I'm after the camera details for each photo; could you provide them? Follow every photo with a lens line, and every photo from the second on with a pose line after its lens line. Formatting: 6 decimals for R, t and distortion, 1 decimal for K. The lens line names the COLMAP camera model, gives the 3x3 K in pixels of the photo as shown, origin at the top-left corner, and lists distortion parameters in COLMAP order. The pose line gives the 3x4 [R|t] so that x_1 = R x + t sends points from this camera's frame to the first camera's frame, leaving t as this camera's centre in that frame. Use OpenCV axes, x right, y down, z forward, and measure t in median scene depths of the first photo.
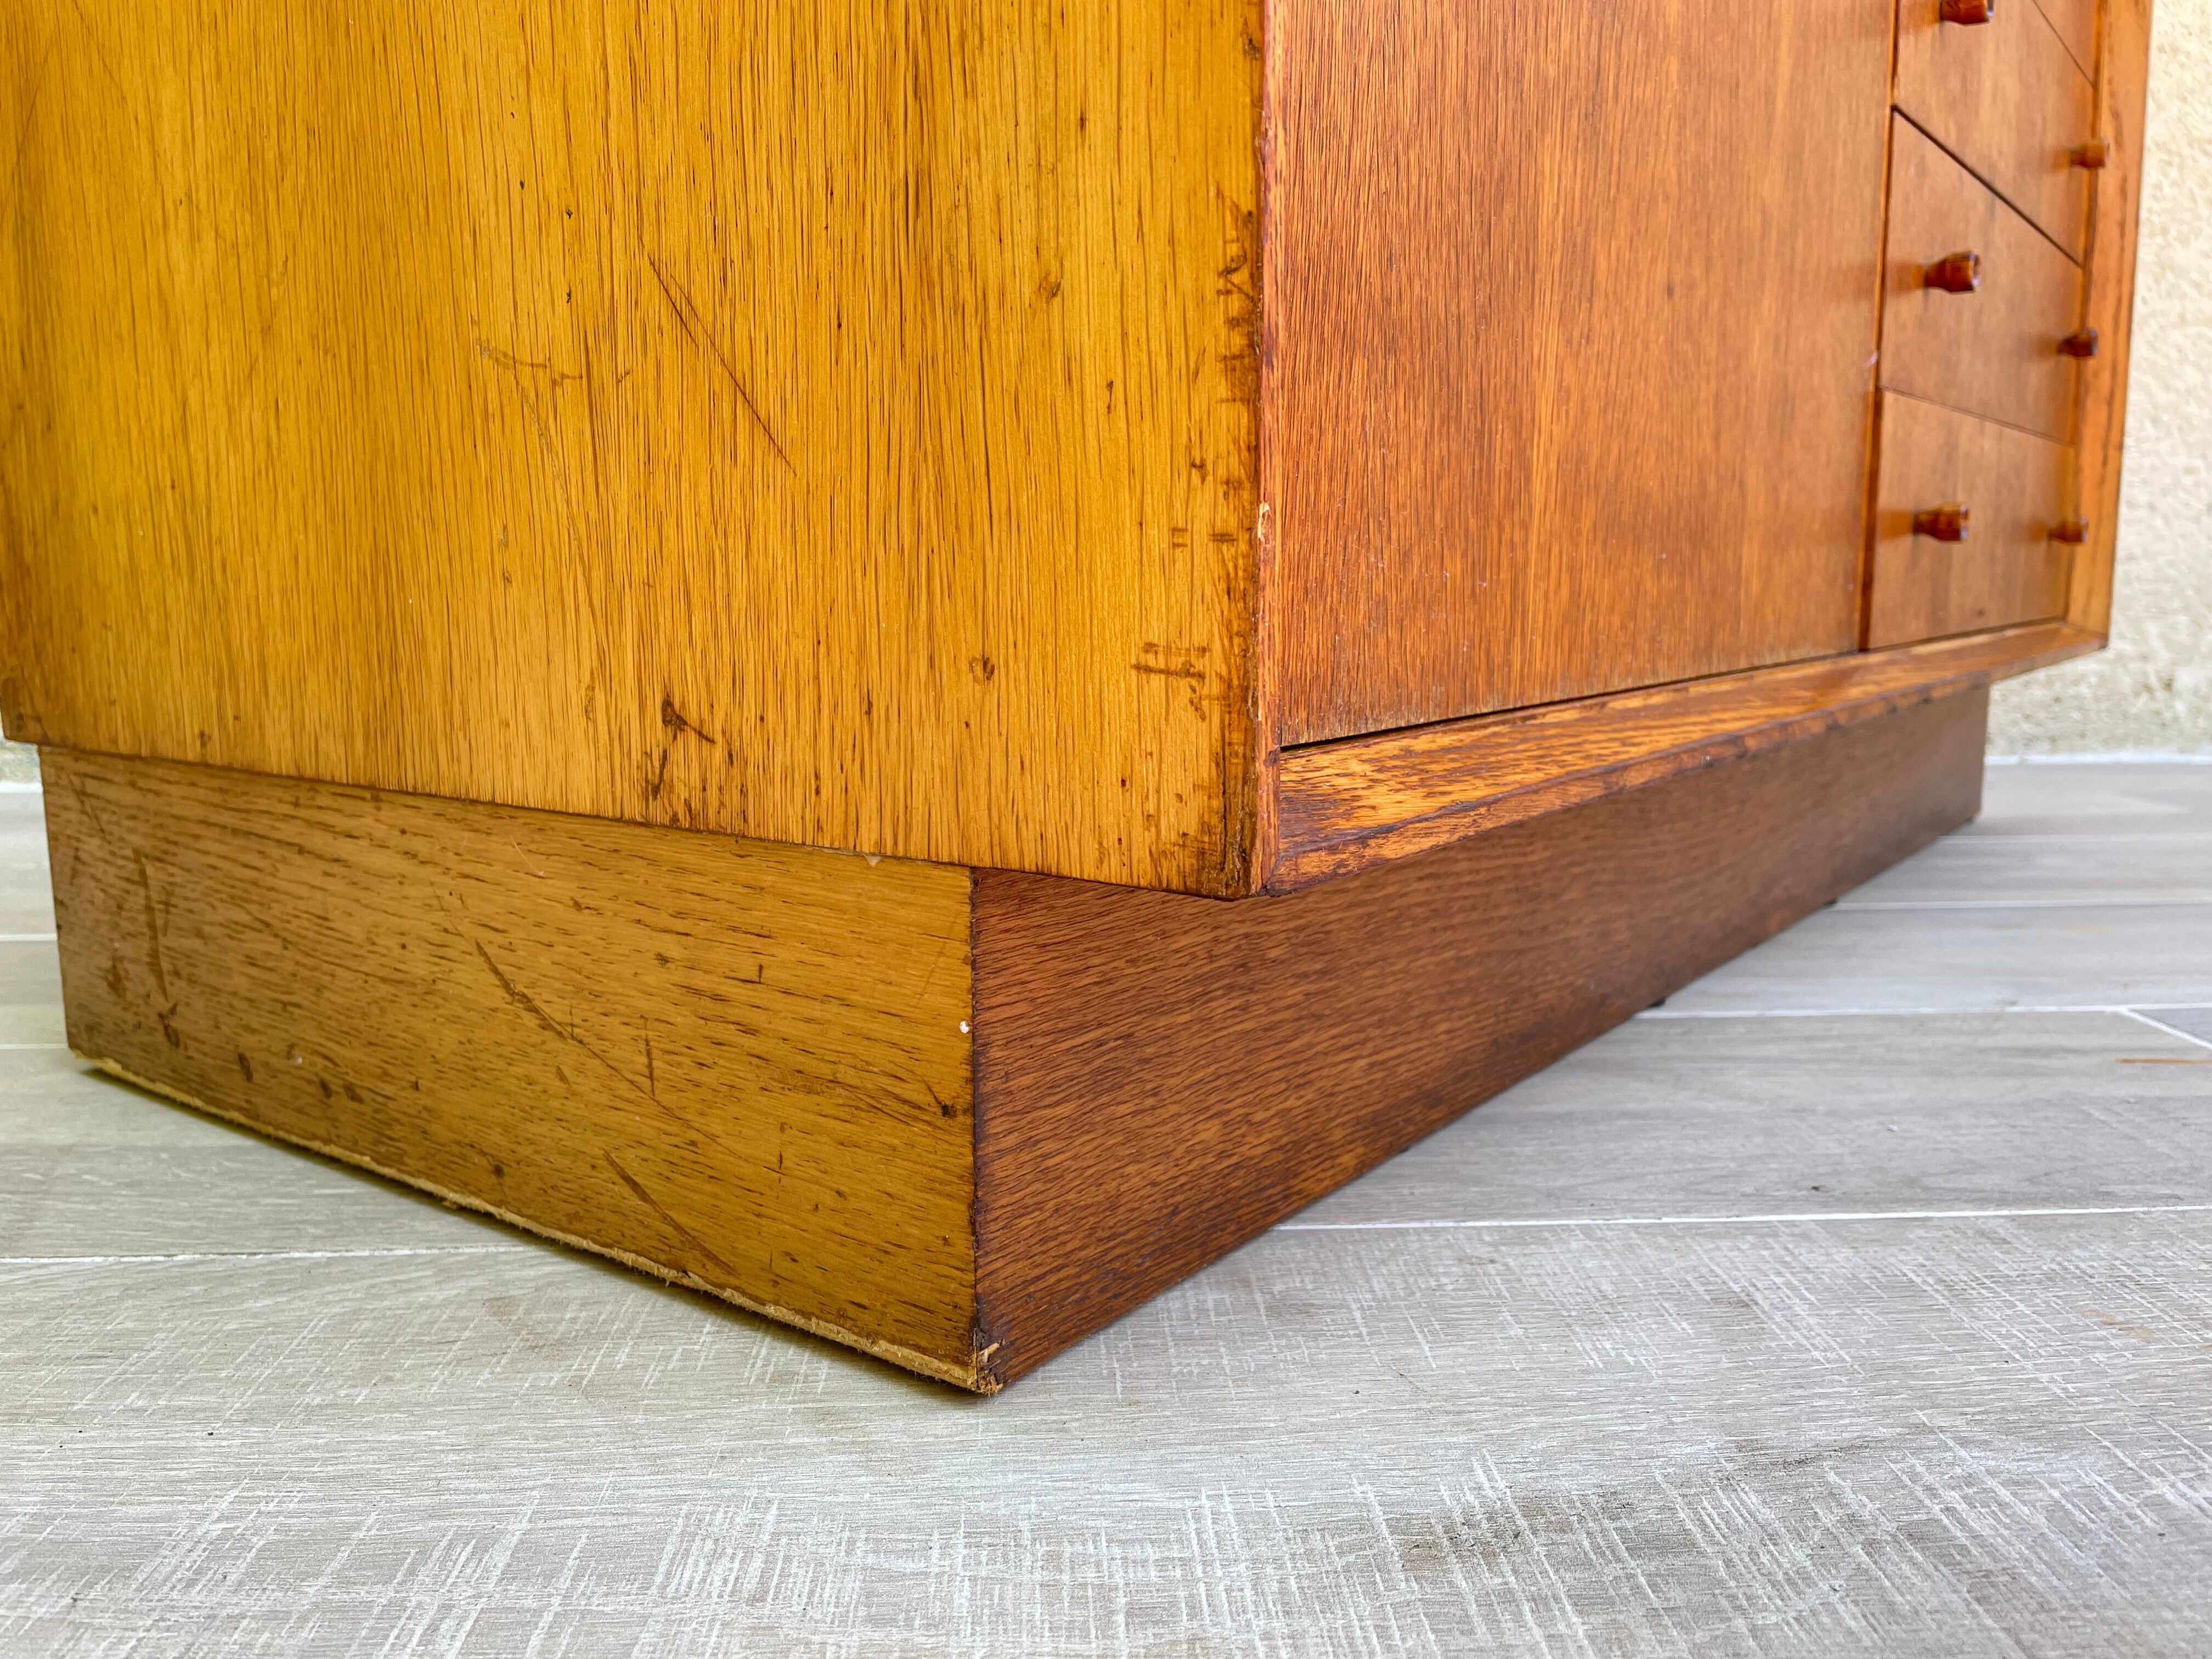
lens RADIAL K [[1672.7, 0, 1117.7], [0, 1672.7, 832.6], [0, 0, 1]] dist [0.085674, -0.110535]
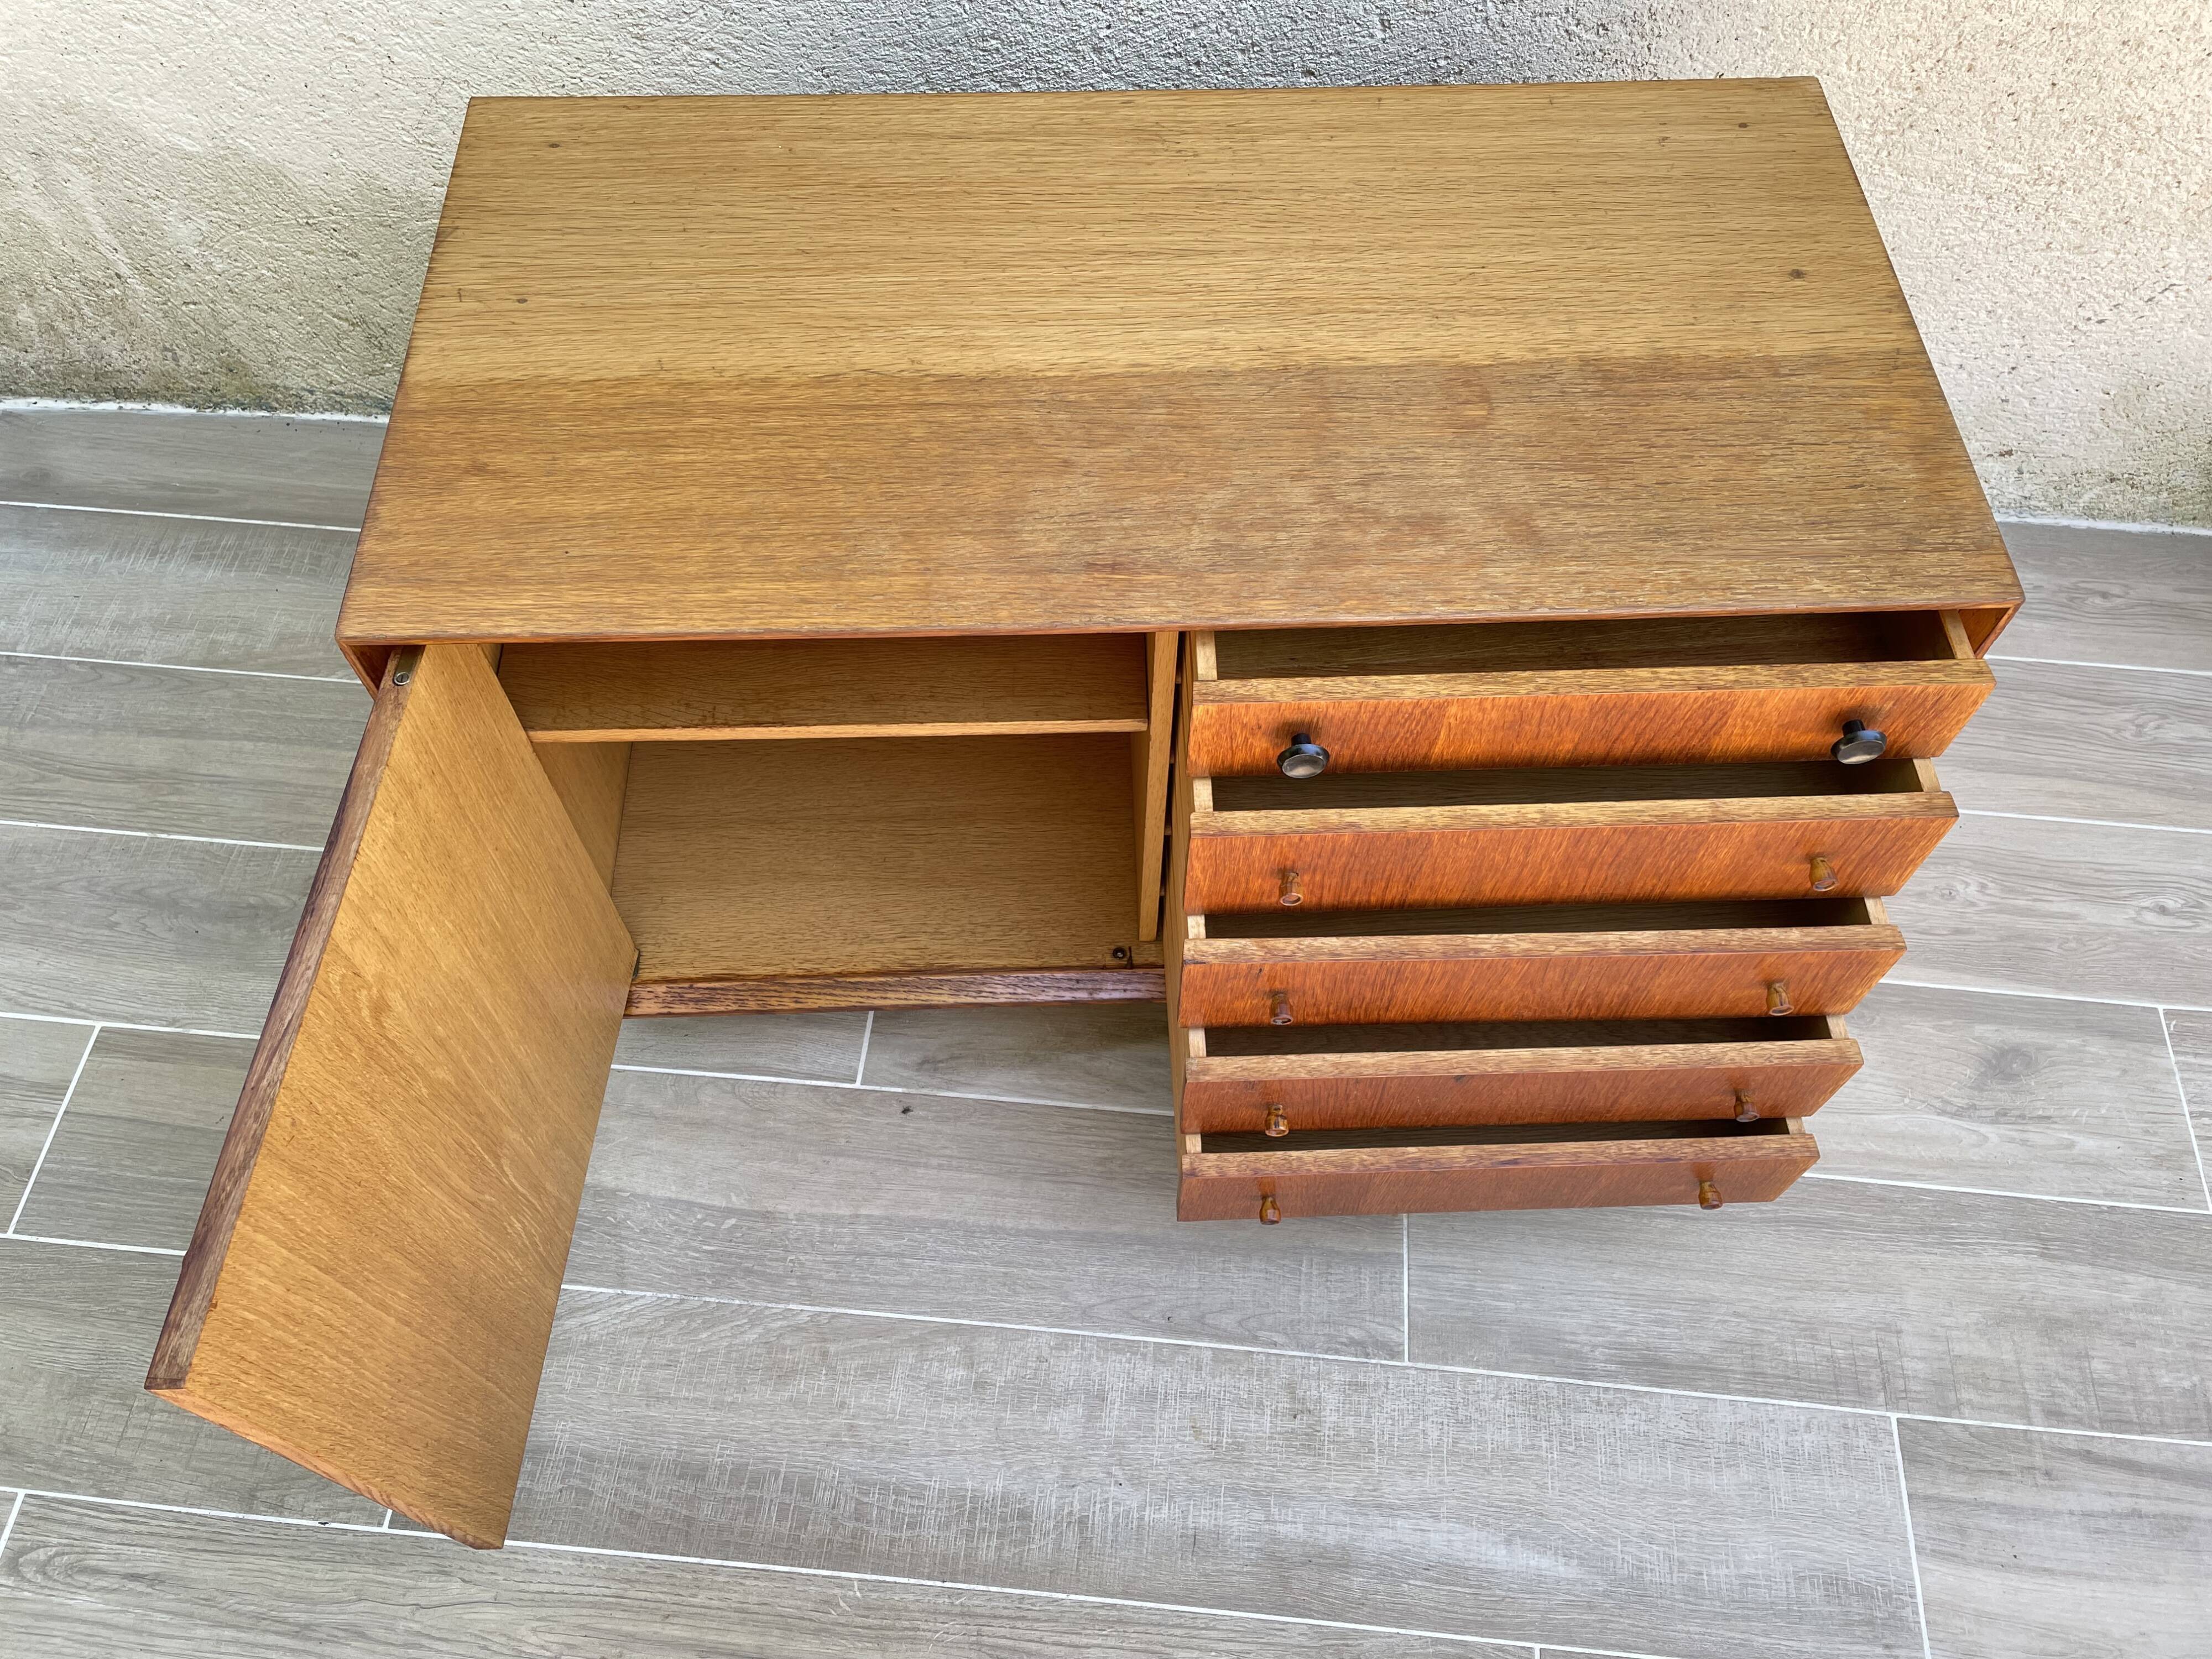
lens RADIAL K [[1672.7, 0, 1108.2], [0, 1672.7, 808.4], [0, 0, 1]] dist [0.085674, -0.110535]
pose [[0.990166, 0.127796, -0.056923, 0.387015], [-0.038924, 0.642470, 0.765322, -3.020914], [0.134376, -0.755580, 0.641126, -0.330293]]
